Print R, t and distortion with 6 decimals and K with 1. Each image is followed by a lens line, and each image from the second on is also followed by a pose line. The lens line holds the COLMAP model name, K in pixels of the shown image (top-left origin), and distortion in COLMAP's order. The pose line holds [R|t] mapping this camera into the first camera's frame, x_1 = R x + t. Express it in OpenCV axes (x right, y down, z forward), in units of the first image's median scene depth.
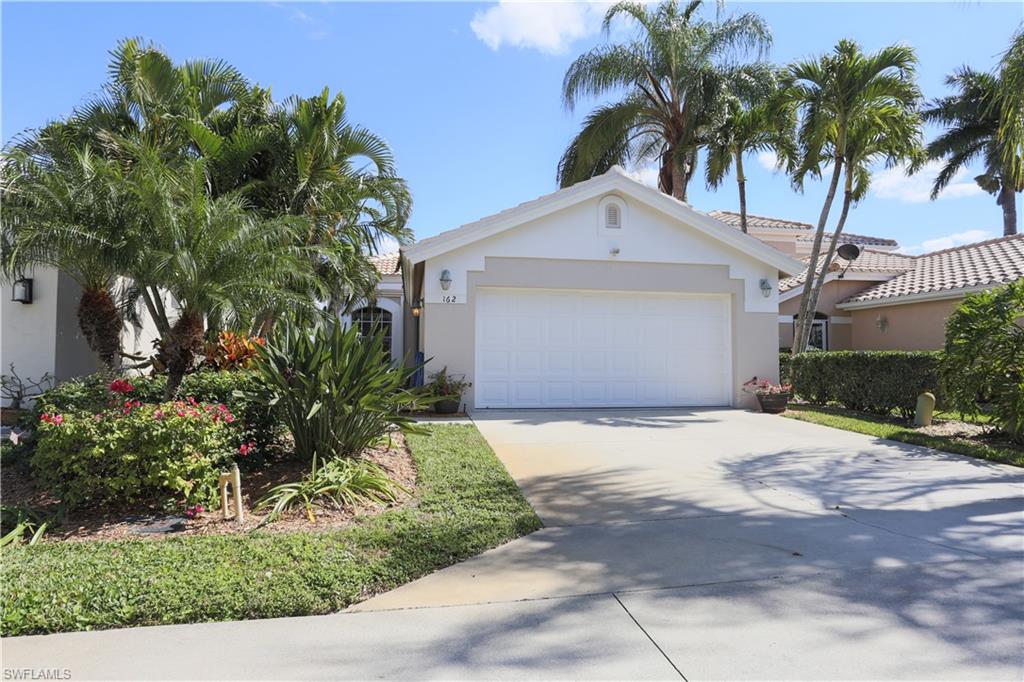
lens RADIAL K [[597.9, 0, 515.3], [0, 597.9, 343.2], [0, 0, 1]] dist [-0.026899, 0.010739]
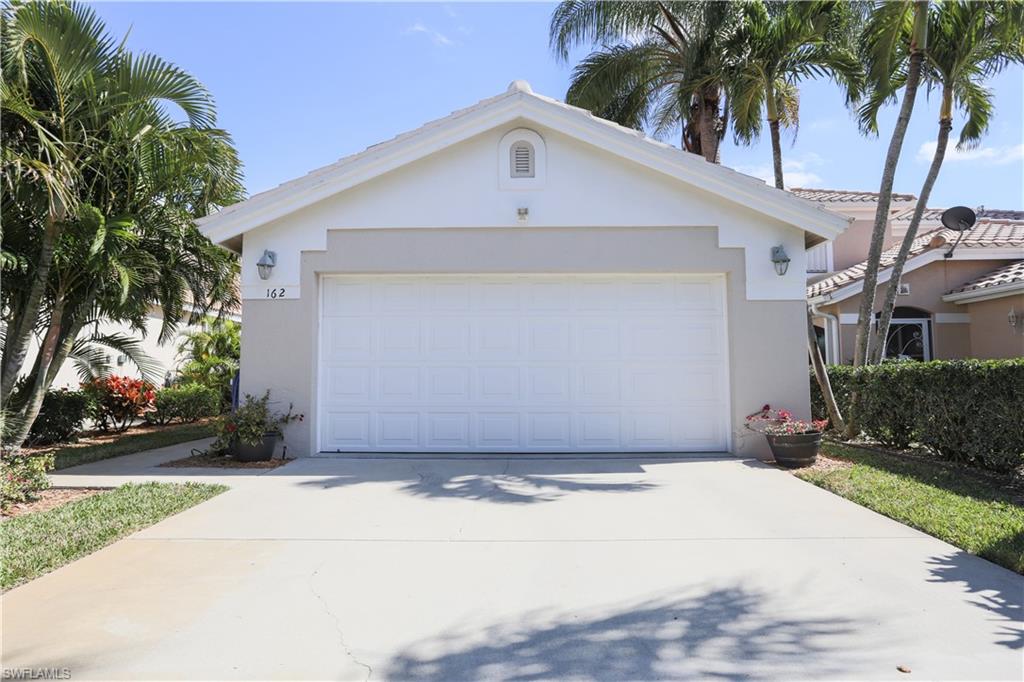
lens RADIAL K [[597.9, 0, 502.8], [0, 597.9, 341.5], [0, 0, 1]] dist [-0.026899, 0.010739]
pose [[0.981568, -0.019230, -0.190145, 0.251763], [0.012860, 0.999316, -0.034676, 0.008828], [0.190681, 0.031591, 0.981144, 0.342148]]
